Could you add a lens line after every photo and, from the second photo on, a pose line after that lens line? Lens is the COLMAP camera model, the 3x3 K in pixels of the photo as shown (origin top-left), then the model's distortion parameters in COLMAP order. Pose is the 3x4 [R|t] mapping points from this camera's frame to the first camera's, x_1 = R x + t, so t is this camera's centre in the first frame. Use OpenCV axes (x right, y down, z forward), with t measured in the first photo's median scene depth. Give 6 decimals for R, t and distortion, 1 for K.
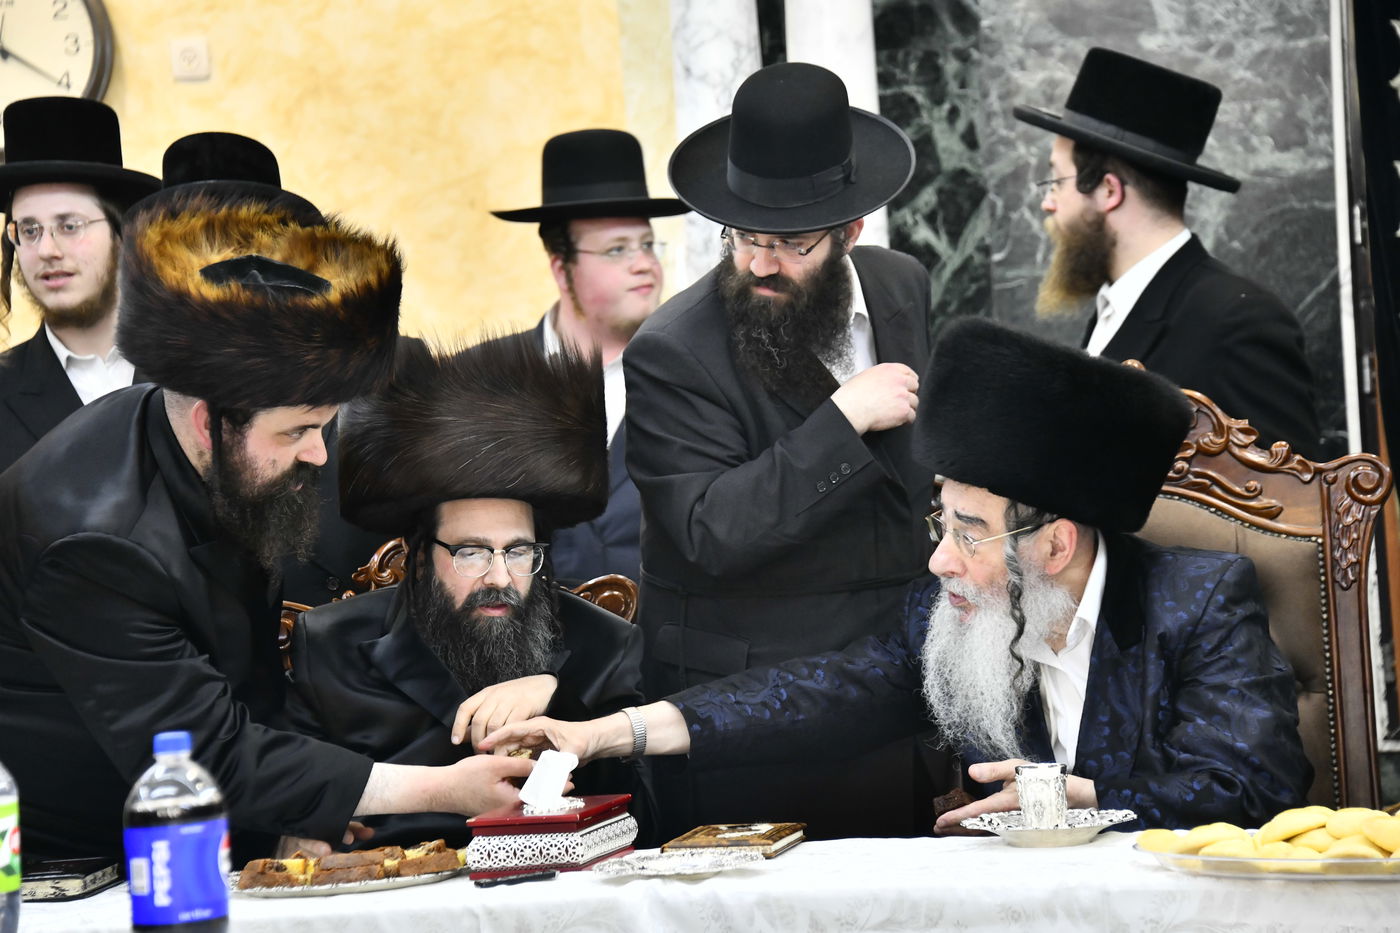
lens RADIAL K [[5323.3, 0, 691.2], [0, 5323.3, 475.7], [0, 0, 1]] dist [1.704741, 2.680077]
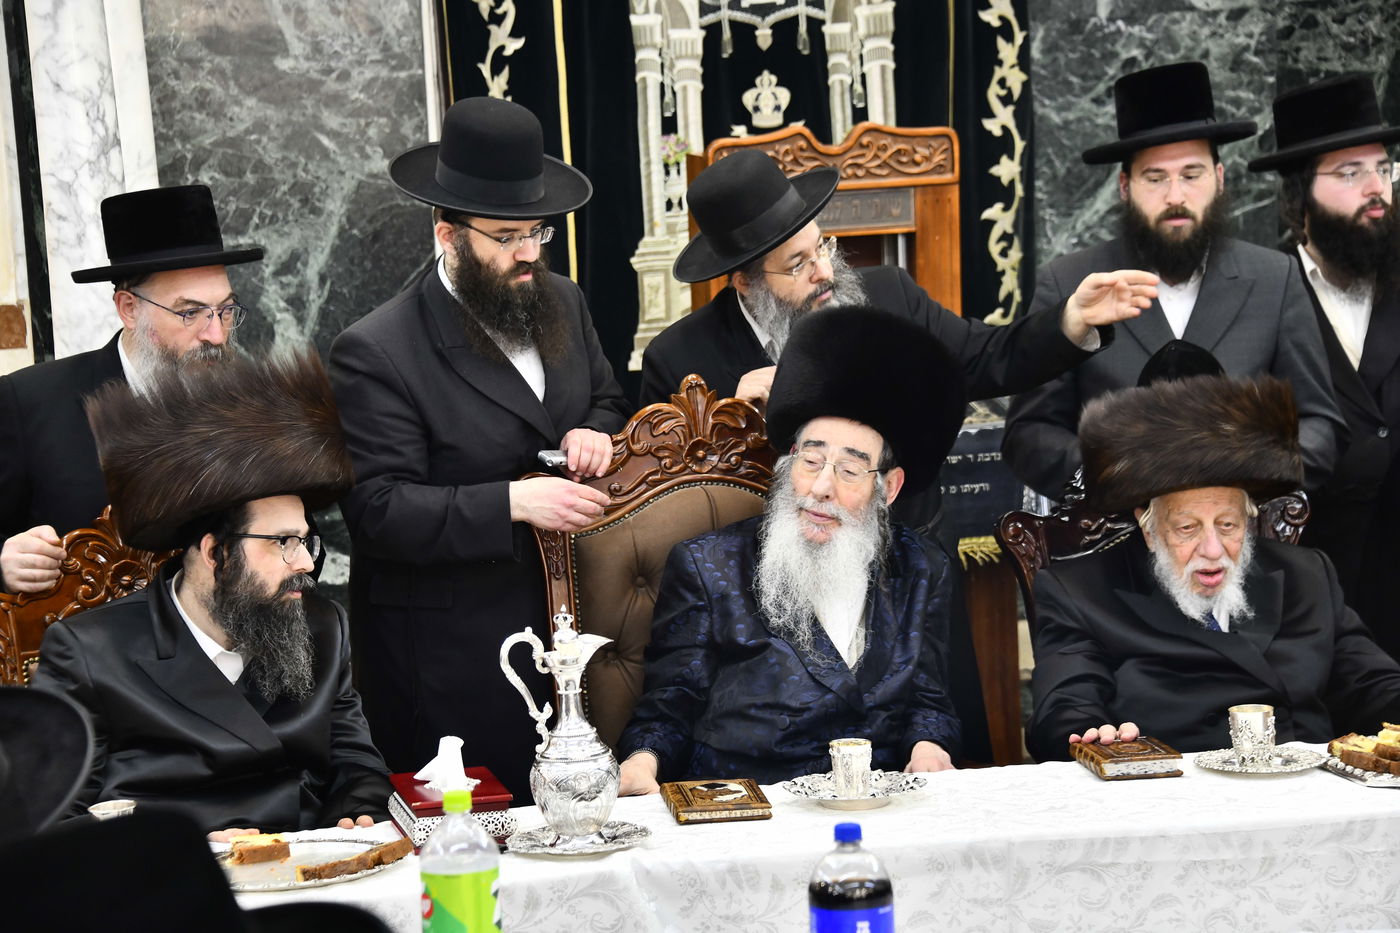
lens RADIAL K [[3928.6, 0, 705.8], [0, 3928.6, 492.0], [0, 0, 1]] dist [1.046783, 0.864134]
pose [[0.888577, -0.022994, 0.458152, -0.251526], [-0.002686, 0.998465, 0.055320, -0.033731], [-0.458720, -0.050387, 0.887151, 0.144625]]
